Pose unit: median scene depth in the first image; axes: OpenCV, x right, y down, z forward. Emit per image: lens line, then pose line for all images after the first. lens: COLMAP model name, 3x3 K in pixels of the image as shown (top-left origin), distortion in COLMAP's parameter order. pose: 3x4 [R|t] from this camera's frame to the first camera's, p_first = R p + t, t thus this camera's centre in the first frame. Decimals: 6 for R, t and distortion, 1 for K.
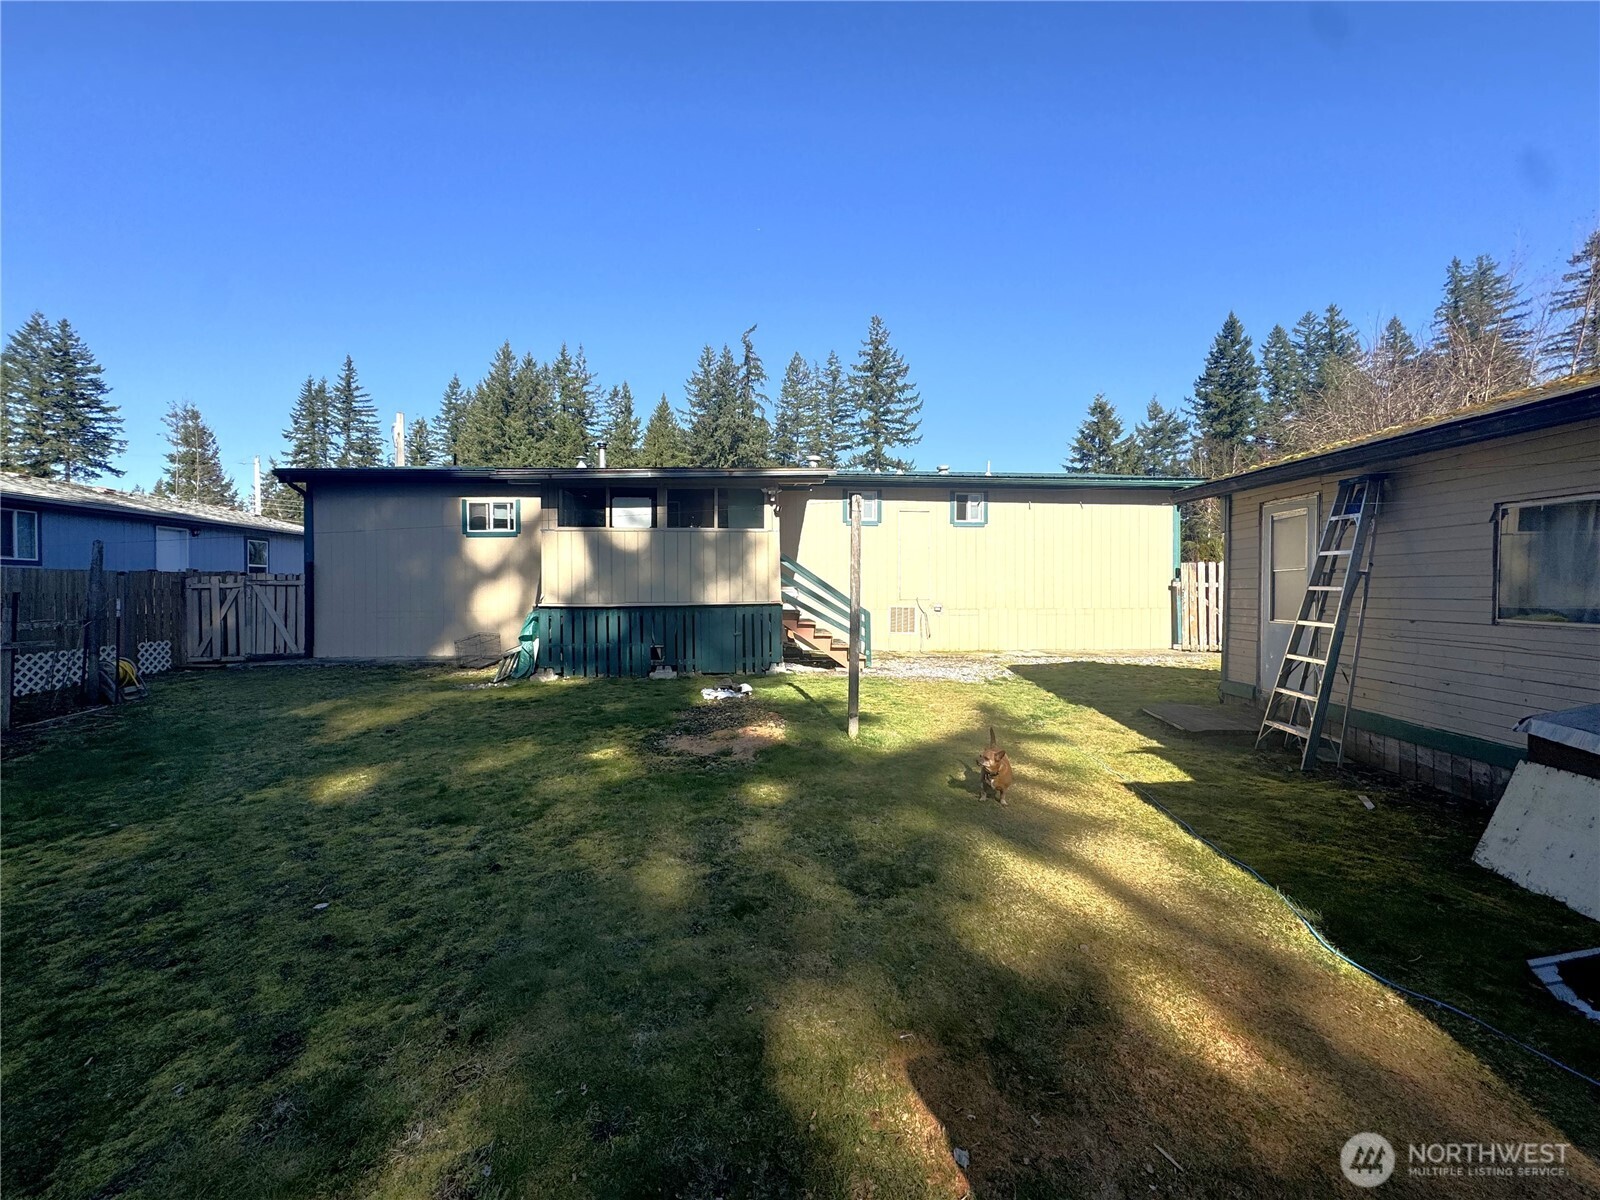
lens RADIAL K [[638.3, 0, 801.5], [0, 638.3, 598.5], [0, 0, 1]] dist [-0.004058, 0.000697]
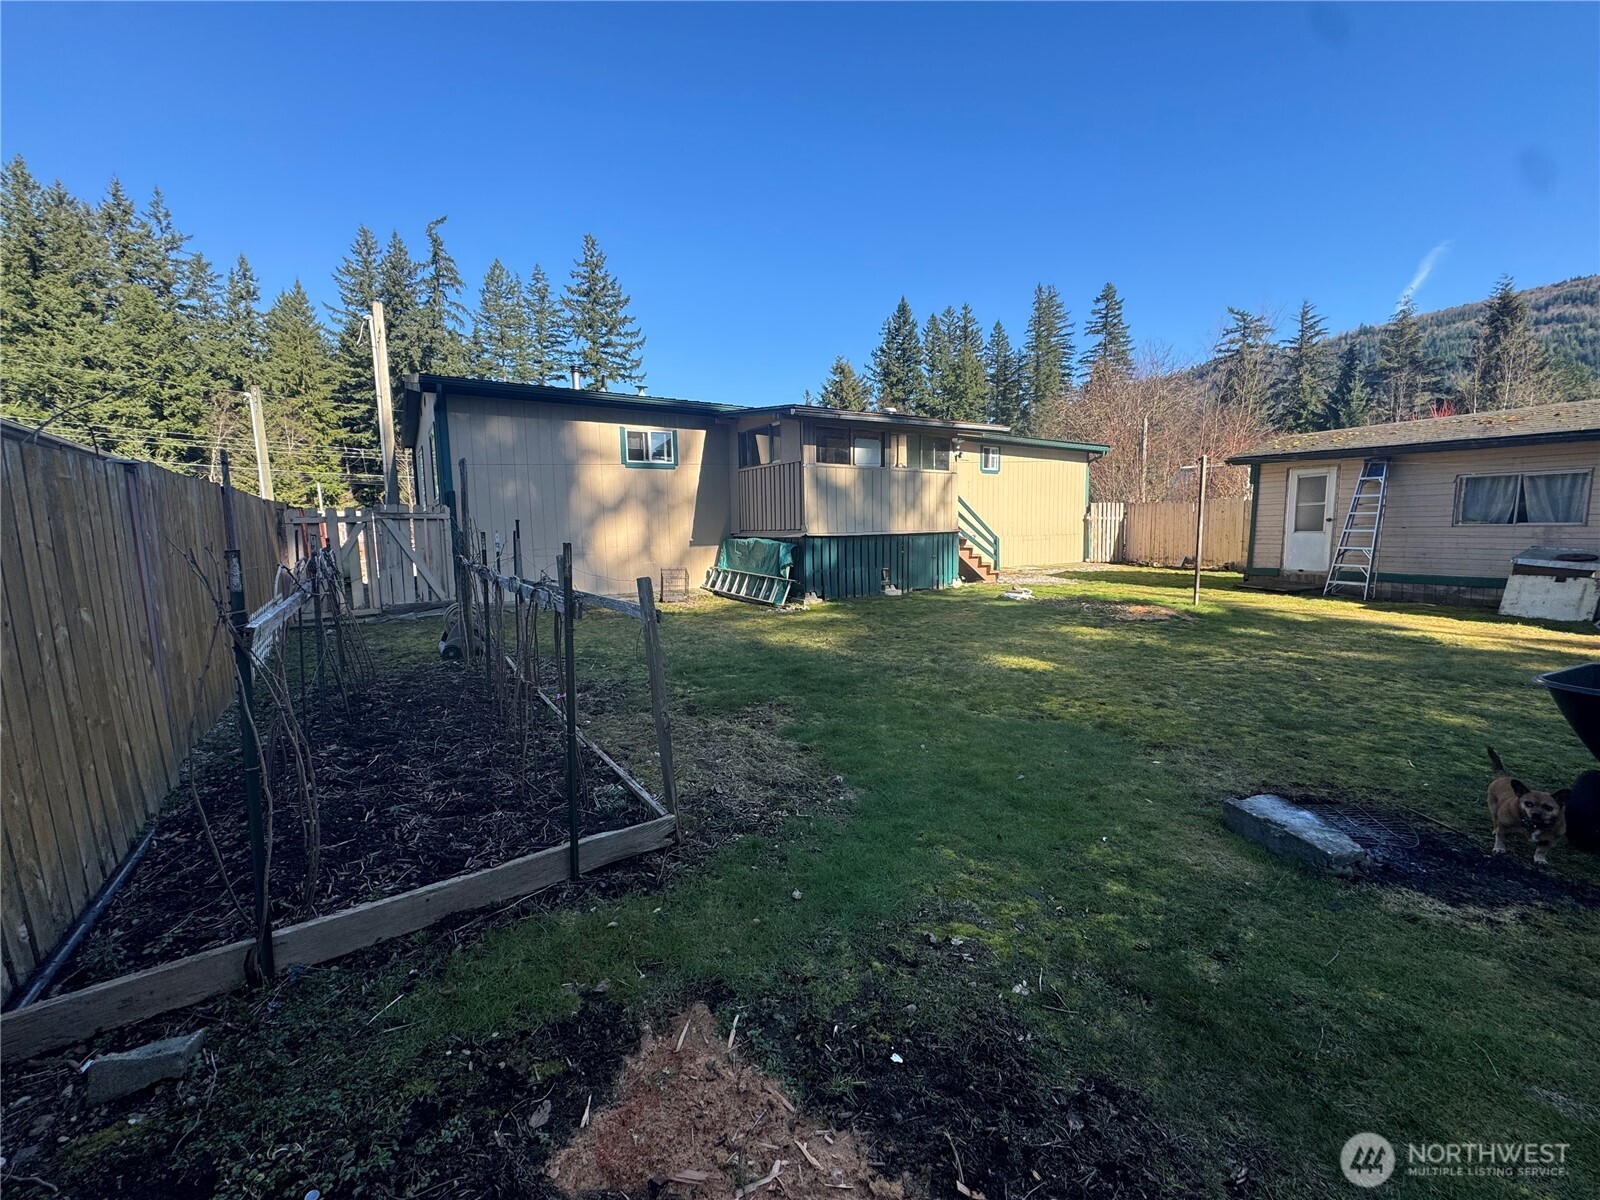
lens RADIAL K [[638.3, 0, 802.2], [0, 638.3, 597.0], [0, 0, 1]] dist [-0.004058, 0.000697]
pose [[0.869592, -0.062568, 0.489790, -0.106660], [0.019835, 0.995565, 0.091962, 0.001801], [-0.493372, -0.070255, 0.866977, 0.005977]]
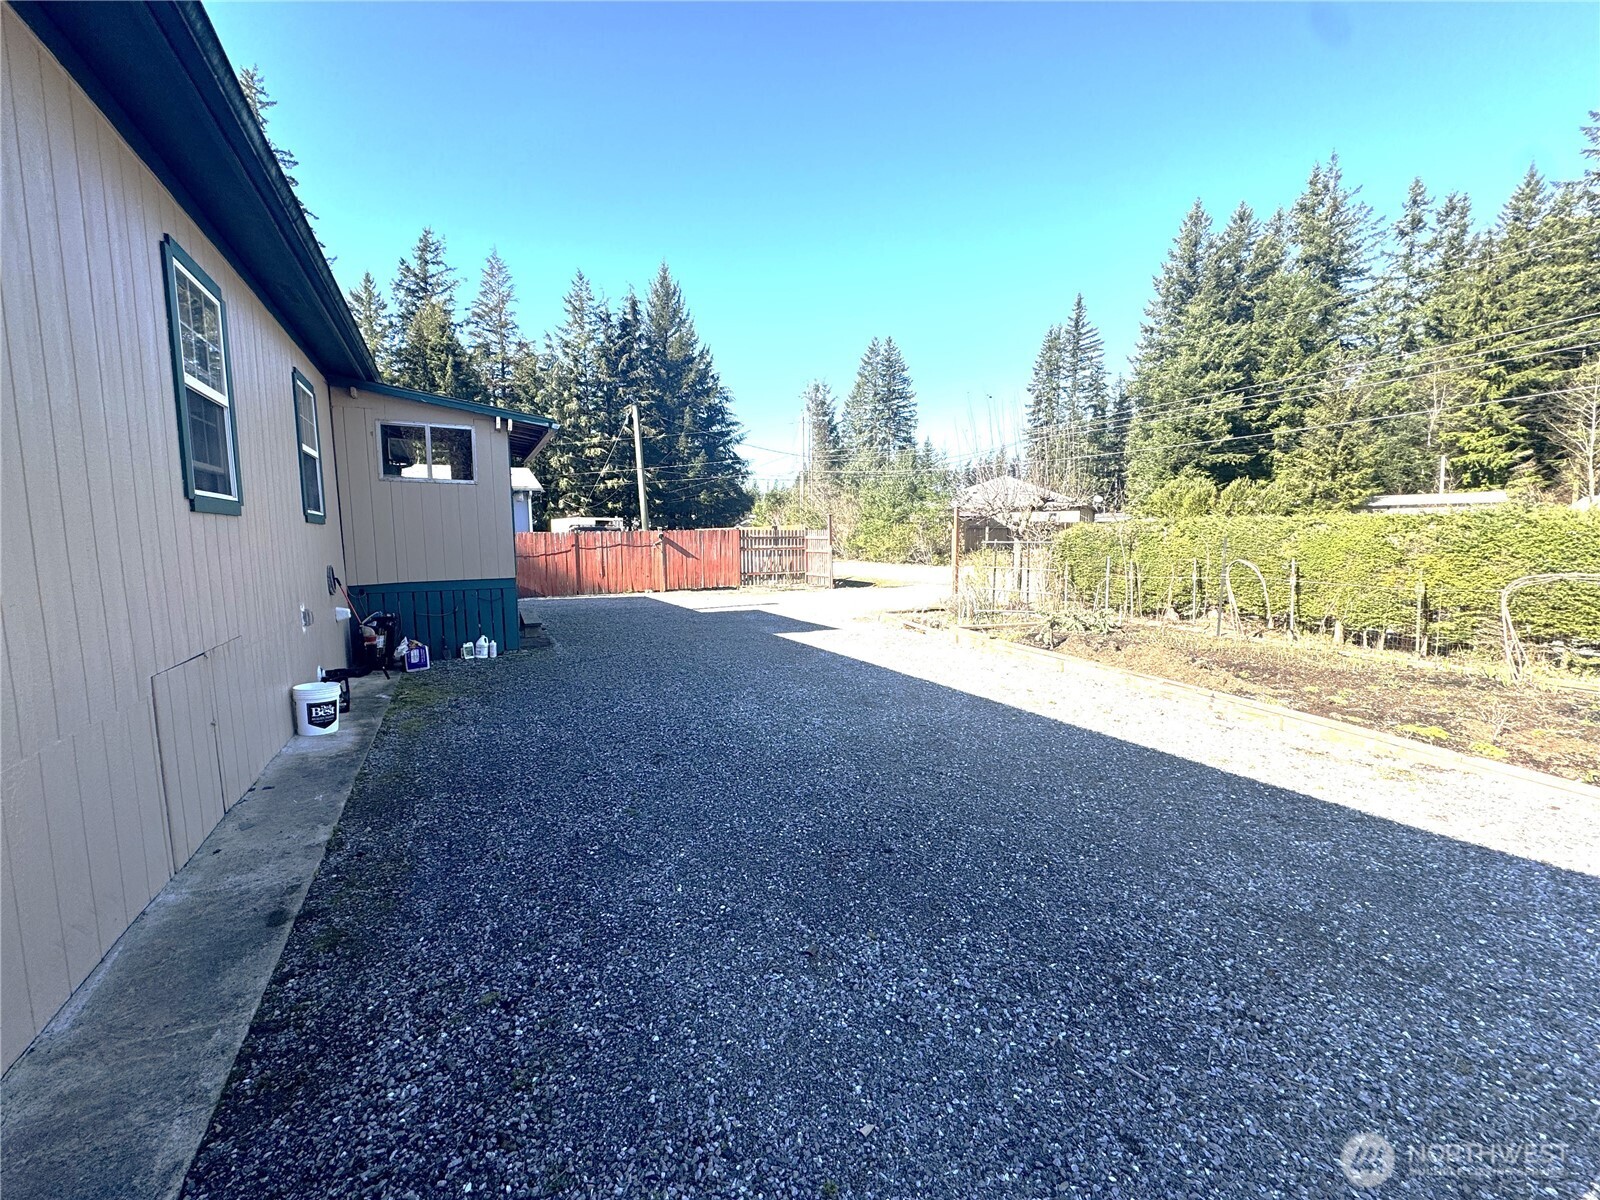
lens RADIAL K [[638.3, 0, 801.7], [0, 638.3, 597.4], [0, 0, 1]] dist [-0.004058, 0.000697]
pose [[0.399615, 0.086417, -0.912601, 0.077945], [0.000154, 0.995540, 0.094338, -0.005519], [0.916683, -0.037840, 0.397820, 0.243782]]
